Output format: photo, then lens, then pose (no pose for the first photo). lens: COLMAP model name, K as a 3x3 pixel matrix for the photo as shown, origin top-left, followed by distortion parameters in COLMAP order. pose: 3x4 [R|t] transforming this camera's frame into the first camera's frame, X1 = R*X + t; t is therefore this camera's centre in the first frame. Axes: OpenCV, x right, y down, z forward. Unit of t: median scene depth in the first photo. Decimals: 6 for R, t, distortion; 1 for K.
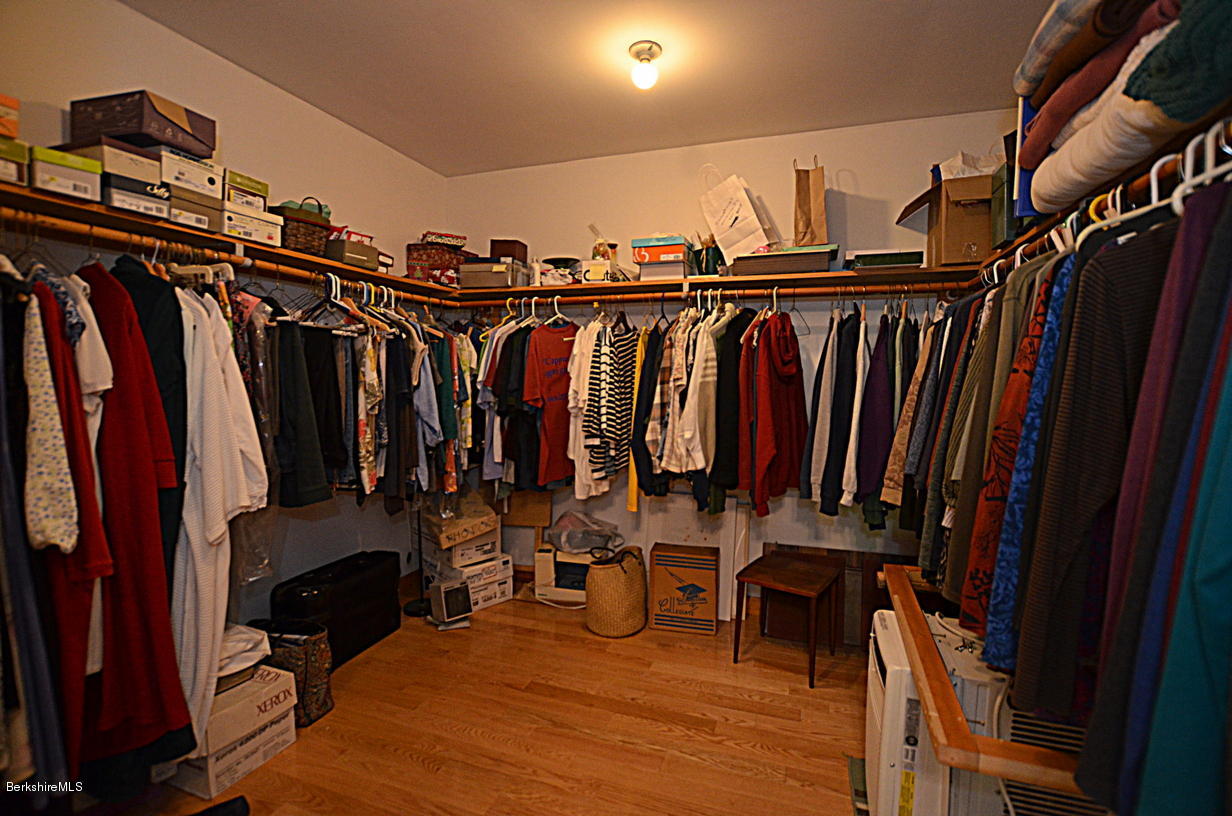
lens RADIAL K [[555.8, 0, 616.9], [0, 555.8, 408.4], [0, 0, 1]] dist [-0.029934, 0.001302]
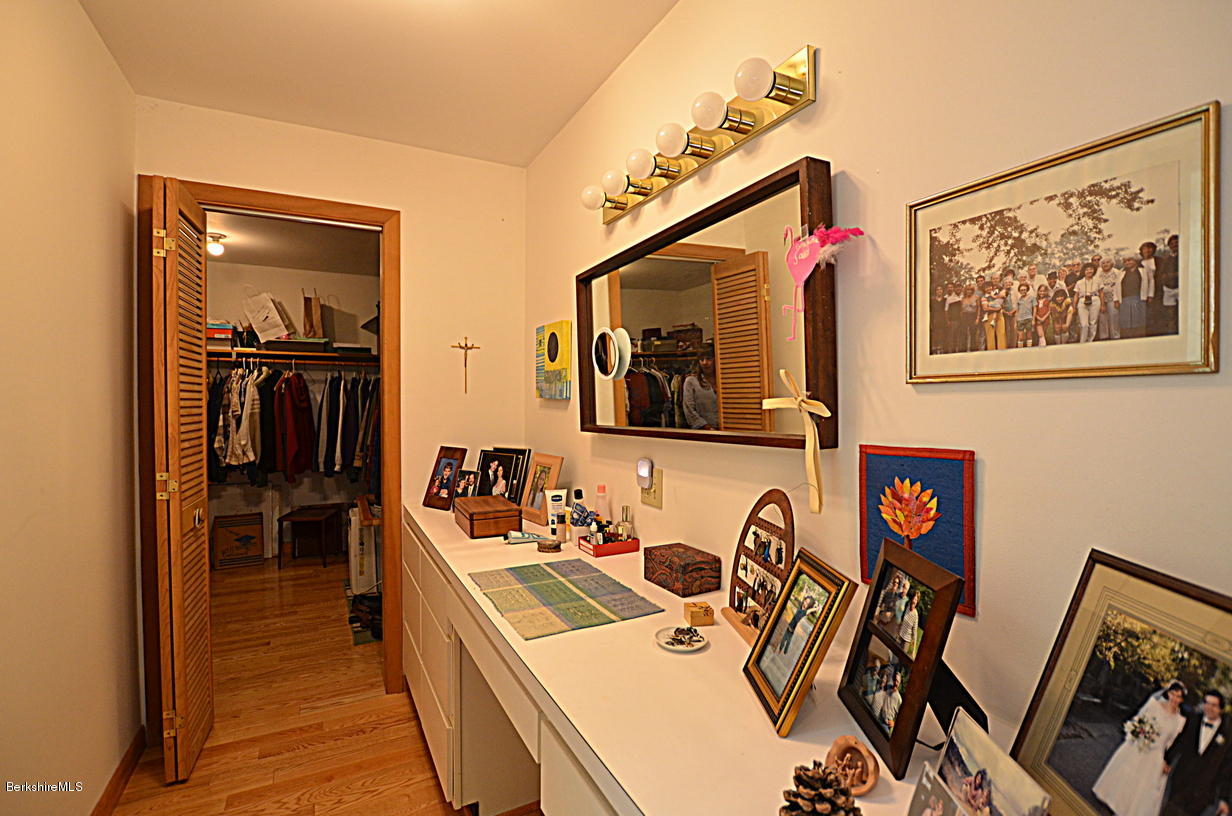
lens RADIAL K [[555.8, 0, 619.5], [0, 555.8, 413.4], [0, 0, 1]] dist [-0.029934, 0.001302]
pose [[0.675138, -0.026176, 0.737227, -0.333411], [0.050846, 0.998645, -0.011106, 0.034047], [-0.735937, 0.044983, 0.675554, -1.019671]]
